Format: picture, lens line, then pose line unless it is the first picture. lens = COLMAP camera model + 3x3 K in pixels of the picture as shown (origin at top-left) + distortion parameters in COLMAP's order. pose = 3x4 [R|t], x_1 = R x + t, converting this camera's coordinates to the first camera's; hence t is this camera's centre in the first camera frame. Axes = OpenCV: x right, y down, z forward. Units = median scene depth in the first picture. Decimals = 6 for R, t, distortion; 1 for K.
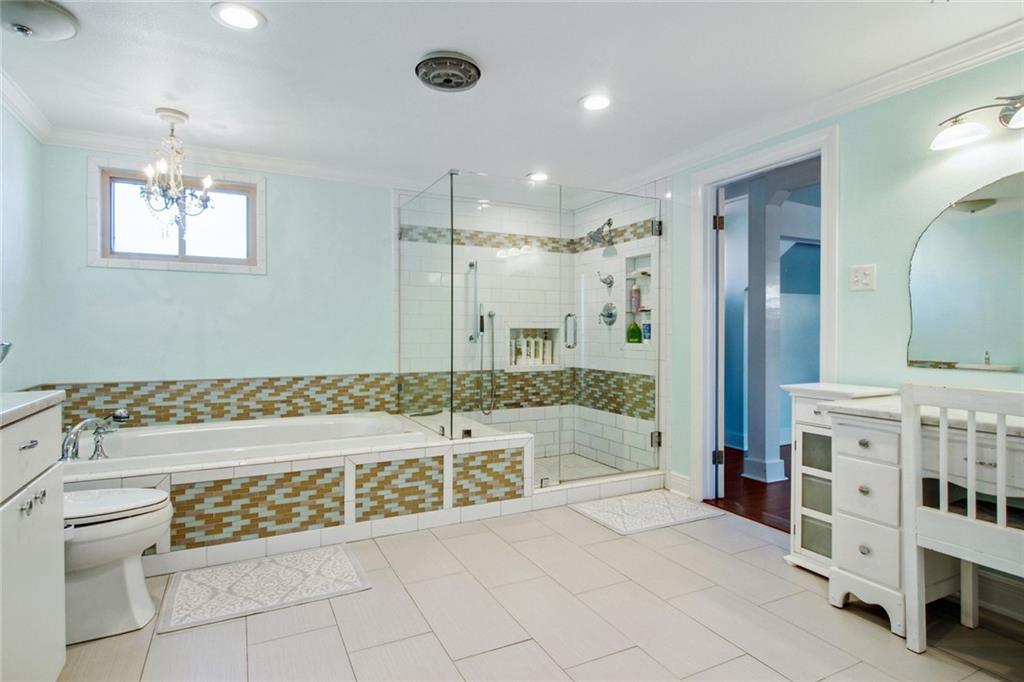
lens RADIAL K [[543.8, 0, 510.6], [0, 543.8, 332.2], [0, 0, 1]] dist [-0.000975, -0.000053]
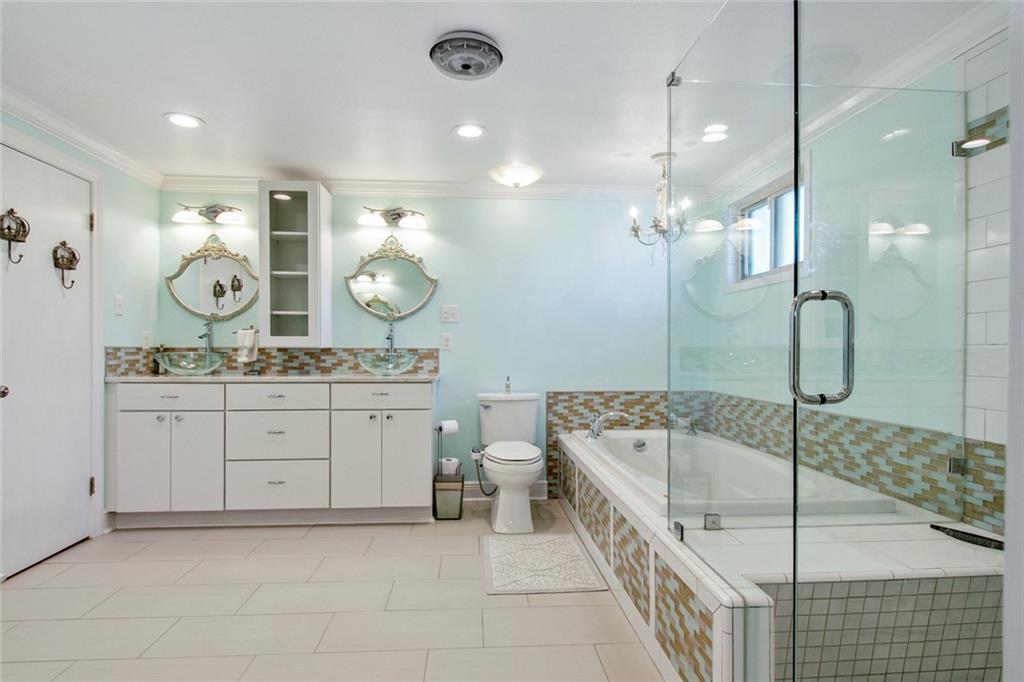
lens RADIAL K [[543.8, 0, 510.0], [0, 543.8, 350.2], [0, 0, 1]] dist [-0.000975, -0.000053]
pose [[-0.387592, -0.002109, -0.921828, 0.413284], [-0.008280, 0.999965, 0.001194, 0.001502], [0.921794, 0.008096, -0.387596, 0.866179]]
